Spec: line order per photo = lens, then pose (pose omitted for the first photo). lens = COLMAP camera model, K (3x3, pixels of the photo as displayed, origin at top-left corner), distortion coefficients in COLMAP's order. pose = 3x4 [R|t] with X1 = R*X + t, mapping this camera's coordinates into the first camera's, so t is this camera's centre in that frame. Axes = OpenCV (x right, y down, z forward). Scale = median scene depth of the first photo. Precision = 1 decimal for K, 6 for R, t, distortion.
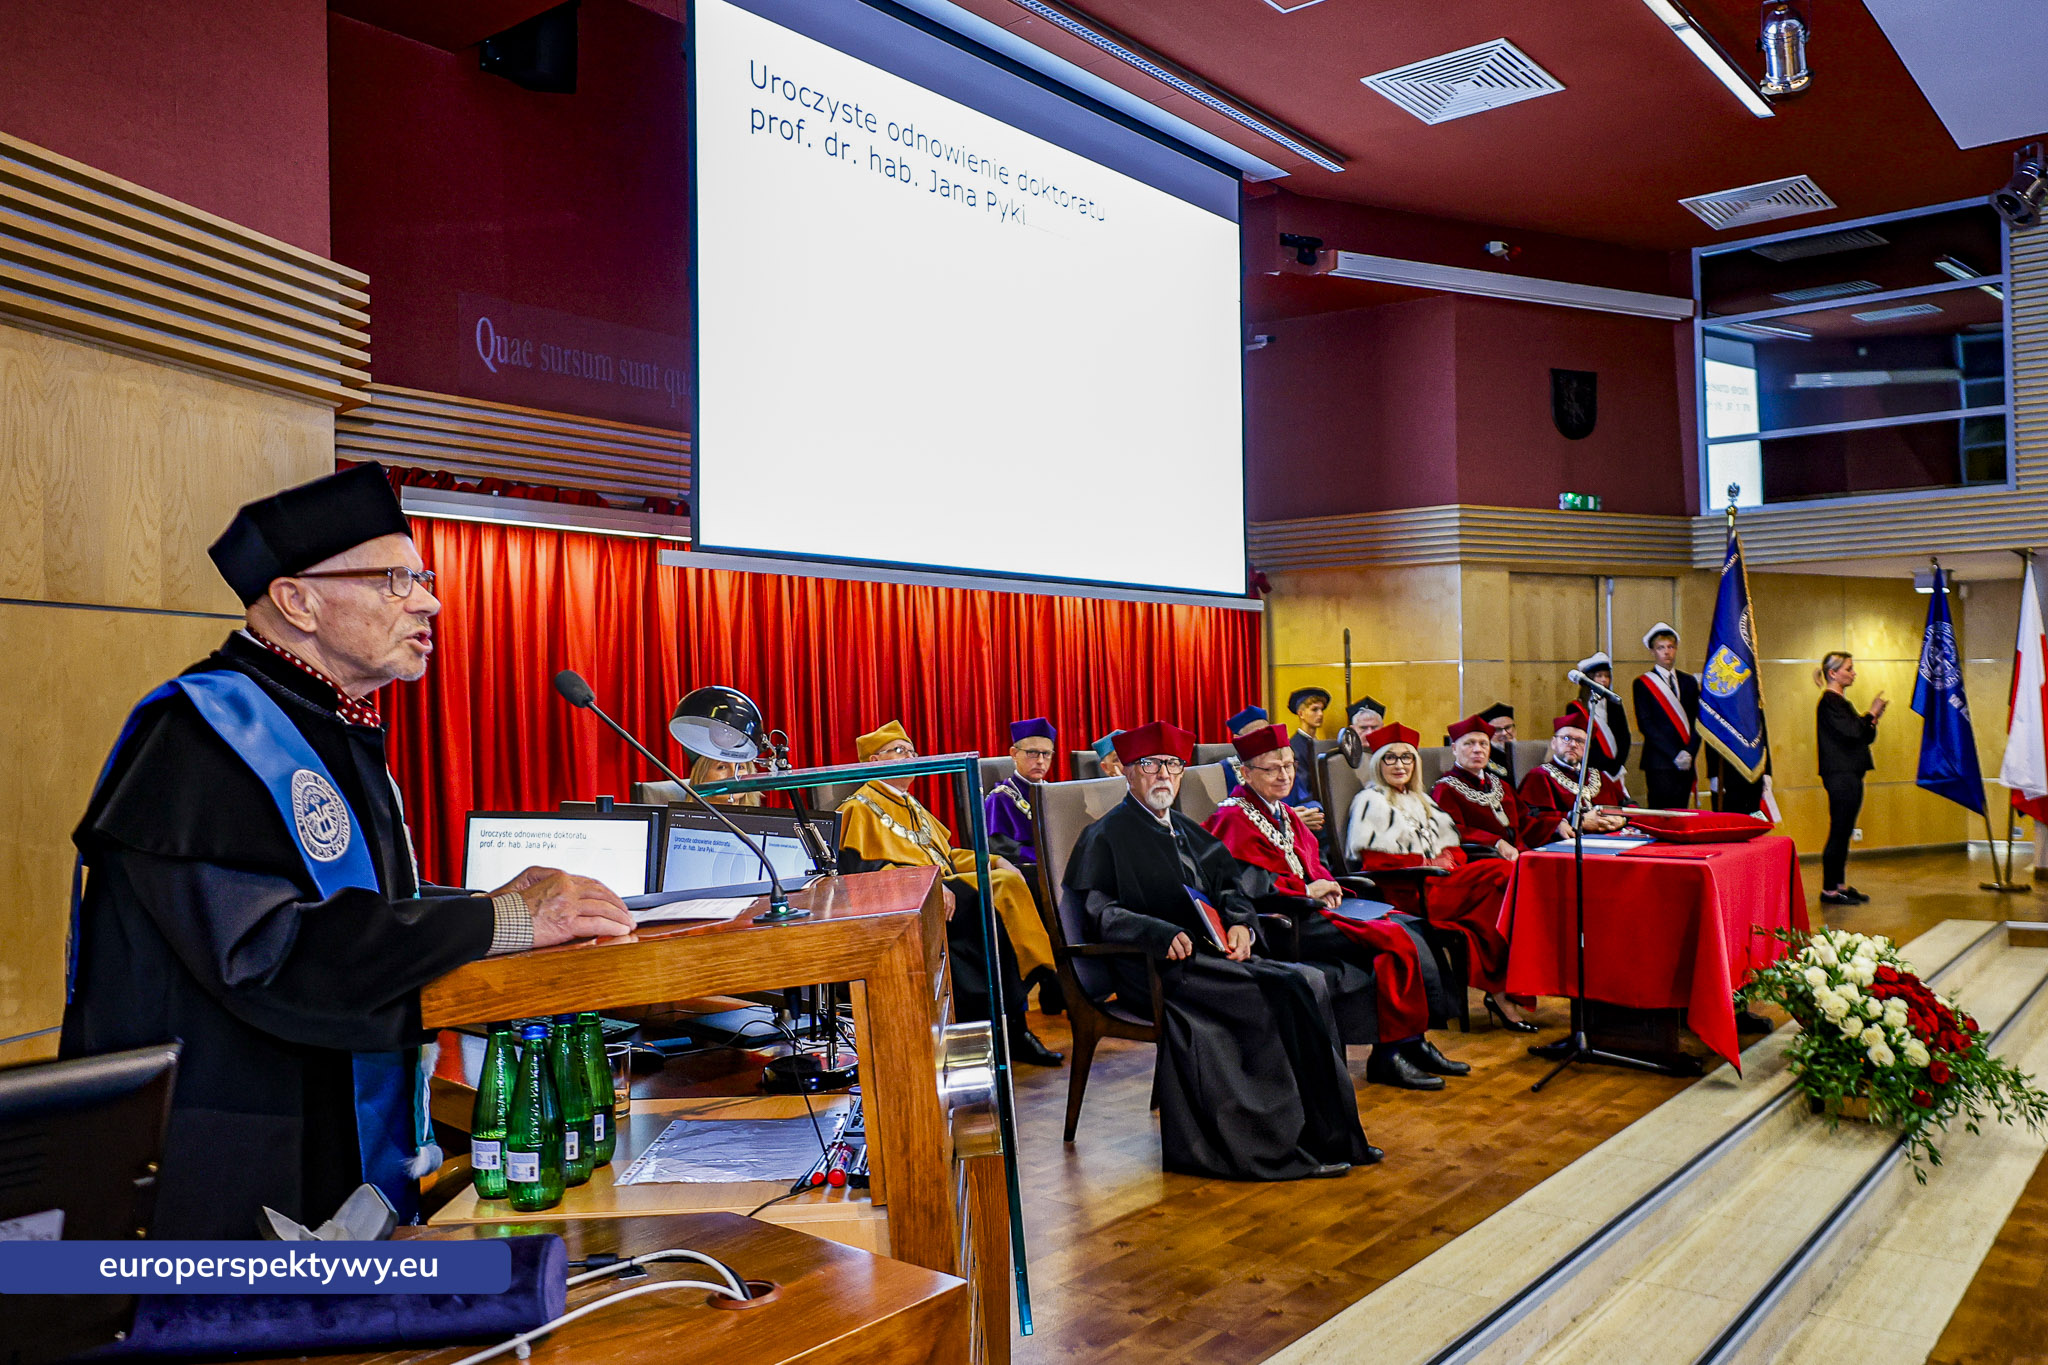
lens RADIAL K [[1570.0, 0, 1155.6], [0, 1570.0, 703.5], [0, 0, 1]] dist [-0.001639, 0.006489]
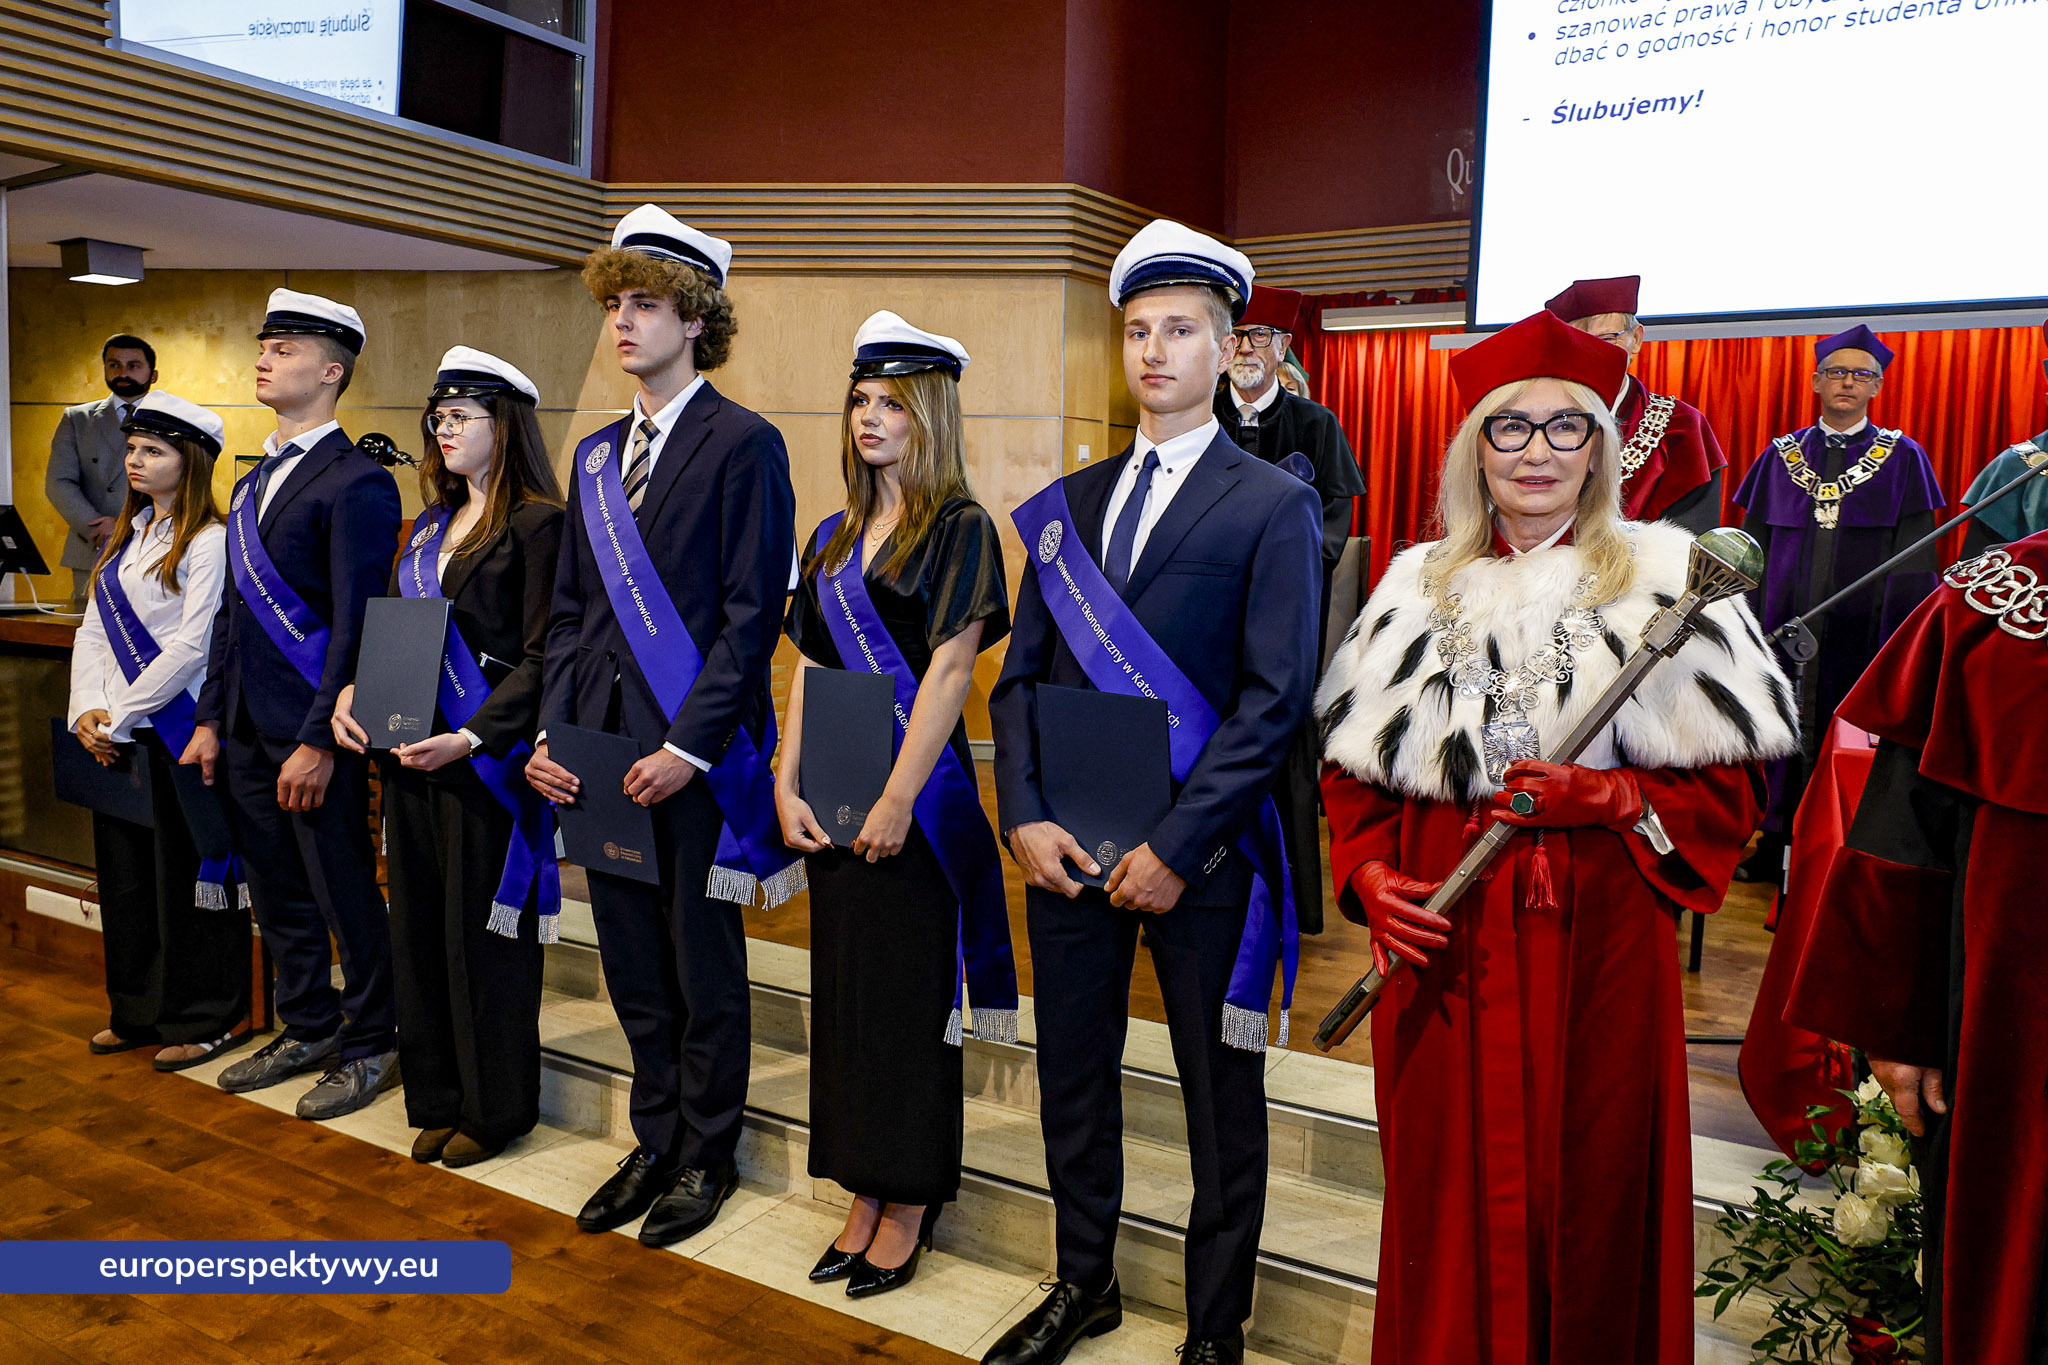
lens RADIAL K [[1427.8, 0, 1062.7], [0, 1427.8, 671.1], [0, 0, 1]] dist [0.000380, 0.004111]
pose [[0.121923, 0.121507, -0.985074, 0.642583], [-0.019010, 0.992582, 0.120080, 0.020816], [0.992357, 0.004085, 0.123328, 0.576926]]
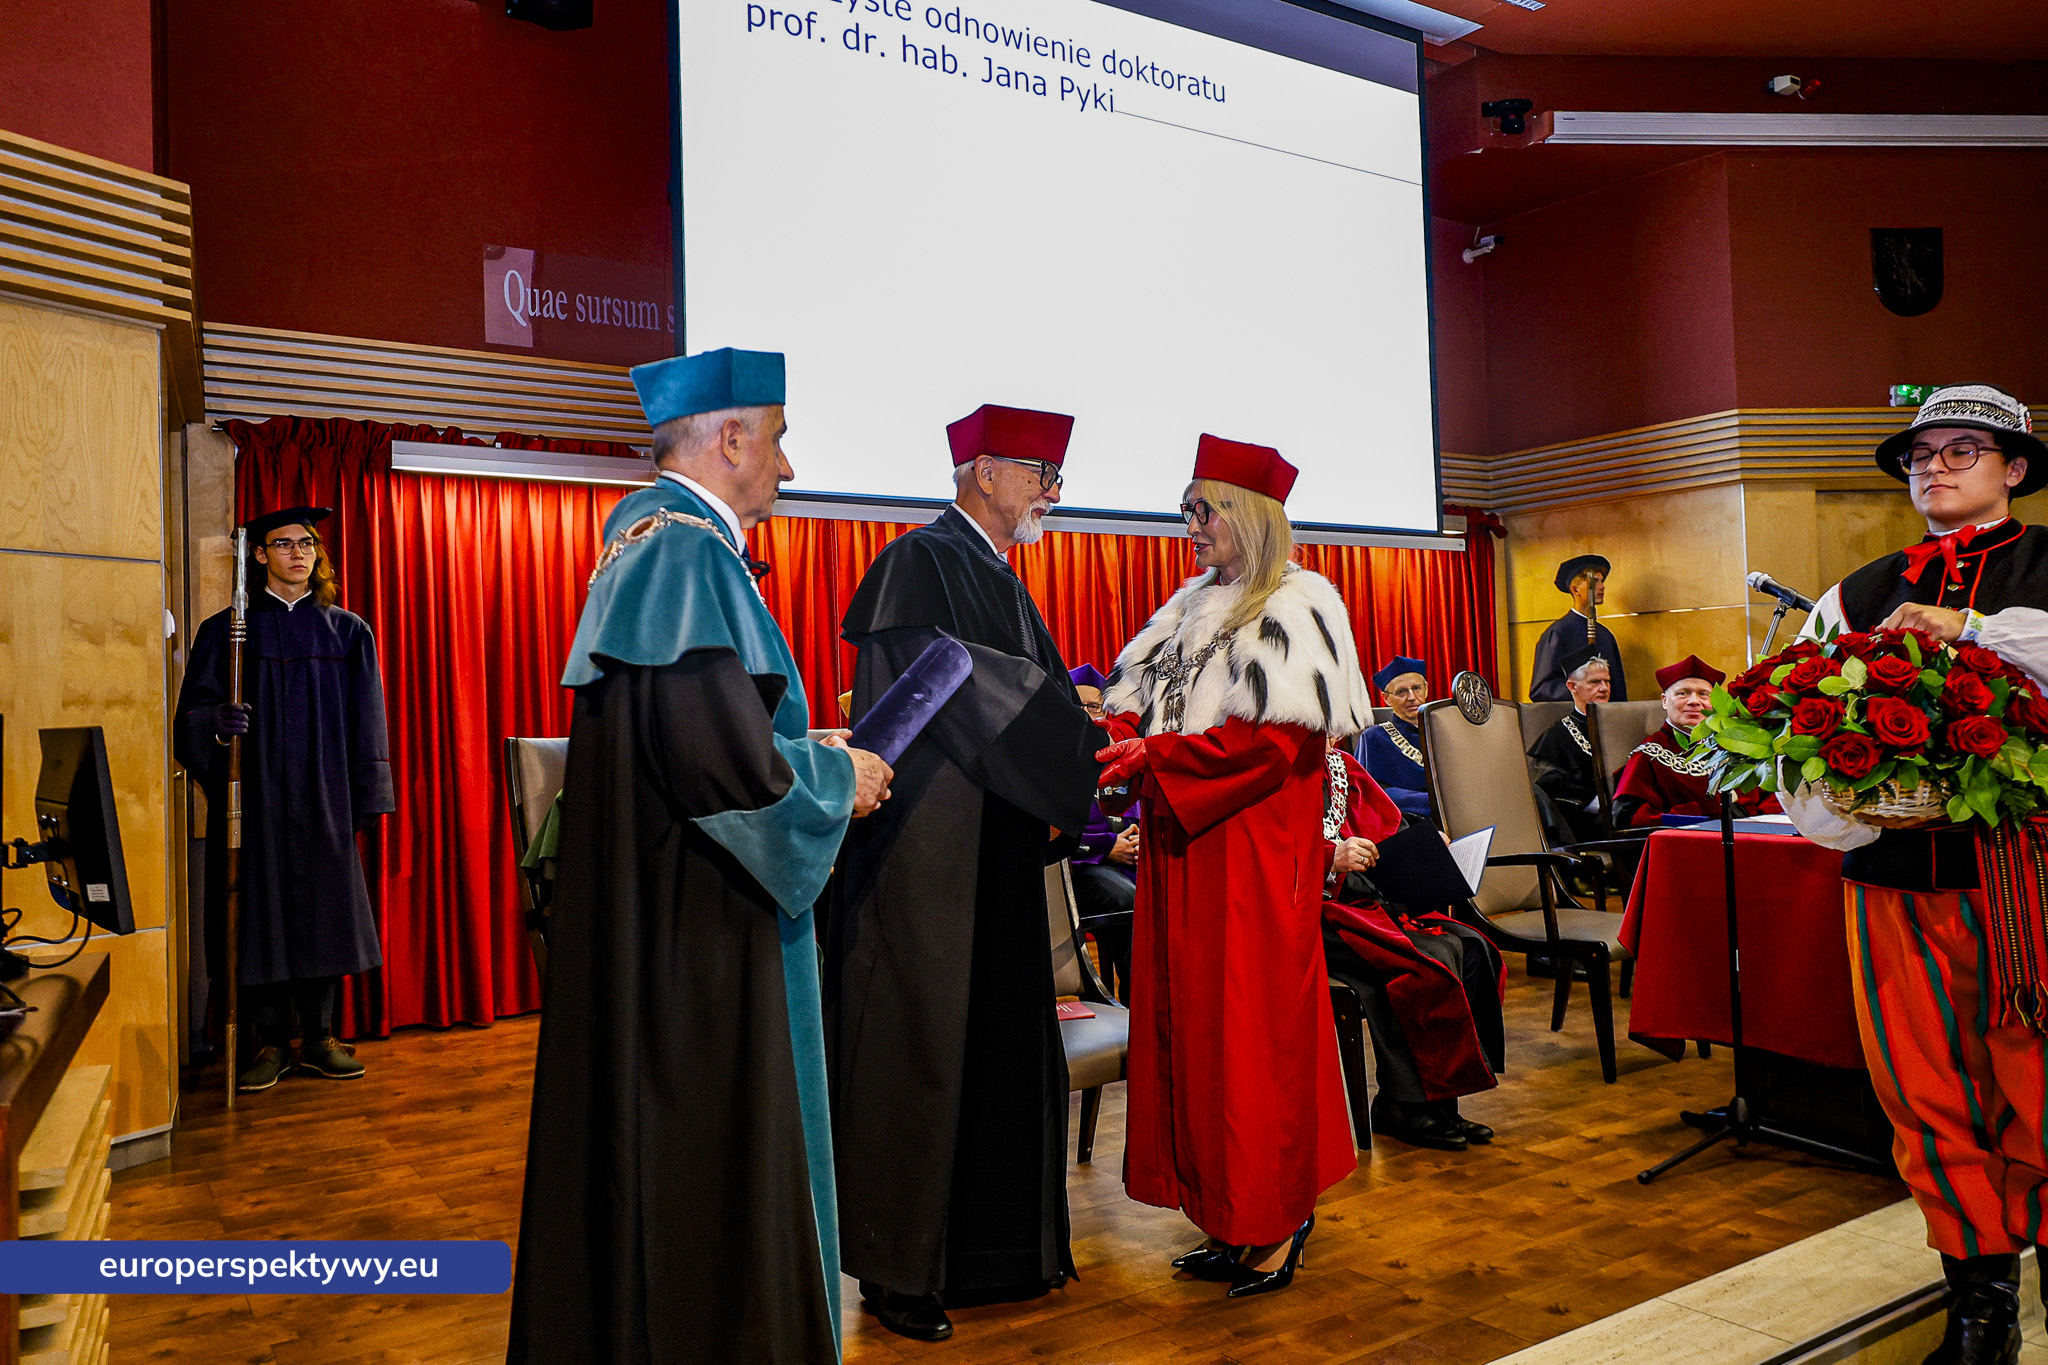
lens RADIAL K [[1504.8, 0, 1000.1], [0, 1504.8, 683.4], [0, 0, 1]] dist [-0.001716, -0.002760]
pose [[0.934197, -0.024333, -0.355926, 0.178371], [0.018674, 0.999639, -0.019328, 0.032978], [0.356267, 0.011410, 0.934314, 0.242349]]
